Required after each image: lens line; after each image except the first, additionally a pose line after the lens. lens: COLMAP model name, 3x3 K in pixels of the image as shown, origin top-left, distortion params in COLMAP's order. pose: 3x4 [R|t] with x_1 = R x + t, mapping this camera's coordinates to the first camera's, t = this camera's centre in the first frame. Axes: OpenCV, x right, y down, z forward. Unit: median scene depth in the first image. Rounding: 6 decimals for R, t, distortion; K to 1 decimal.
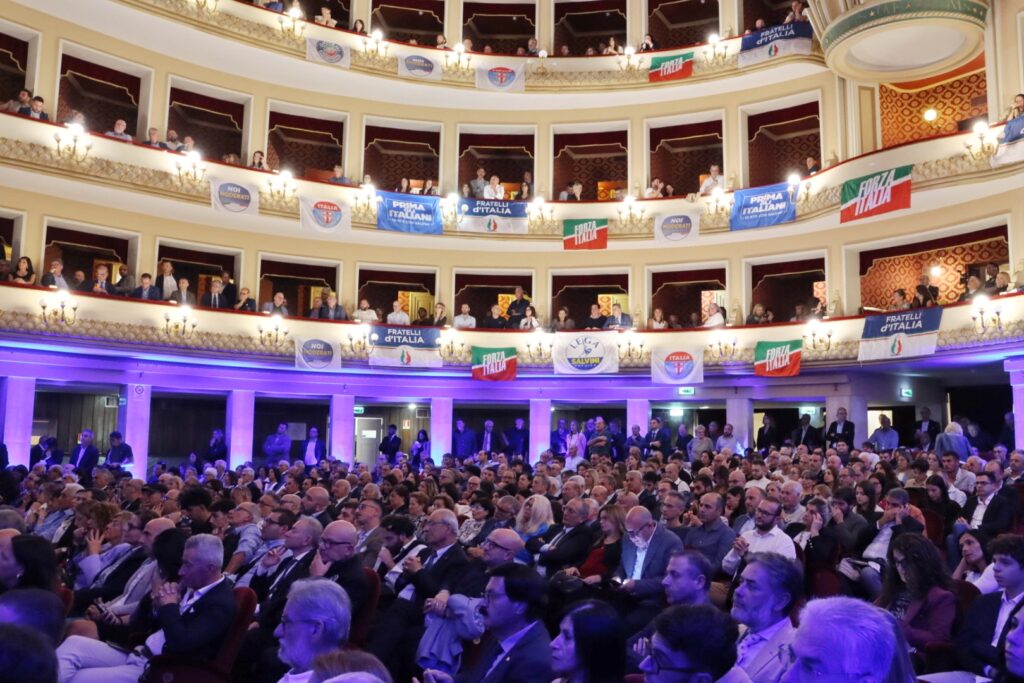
lens RADIAL K [[824.3, 0, 508.7], [0, 824.3, 396.5], [0, 0, 1]] dist [-0.087664, 0.012239]
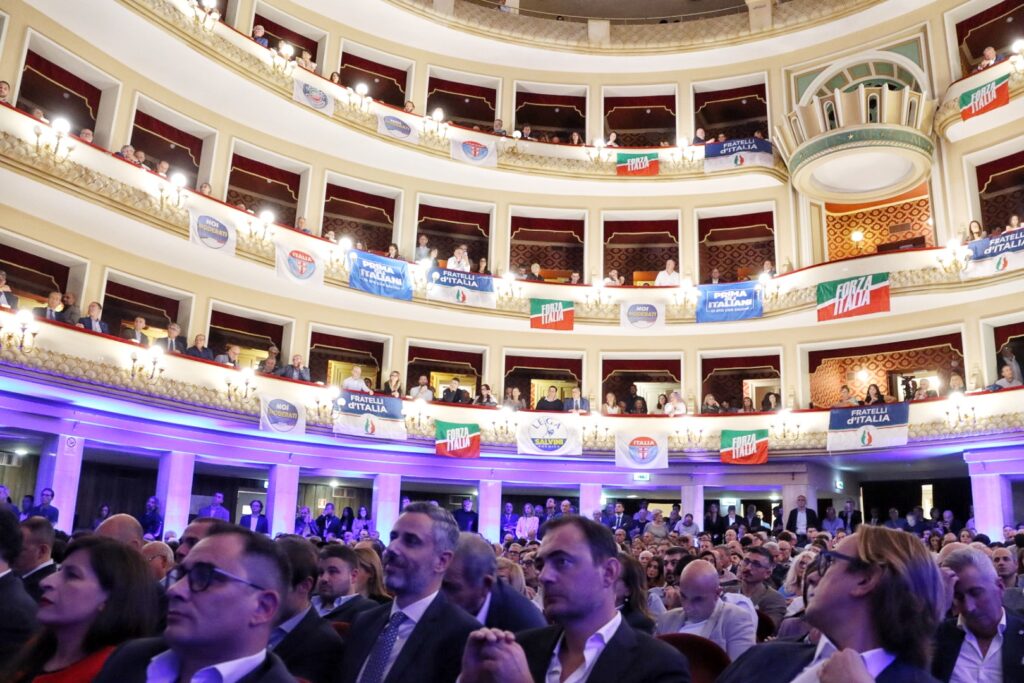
lens RADIAL K [[824.3, 0, 508.7], [0, 824.3, 396.5], [0, 0, 1]] dist [-0.087664, 0.012239]
pose [[0.962831, 0.067610, 0.261505, -0.223930], [-0.034026, 0.990813, -0.130889, 0.034942], [-0.267952, 0.117126, 0.956286, 0.076451]]
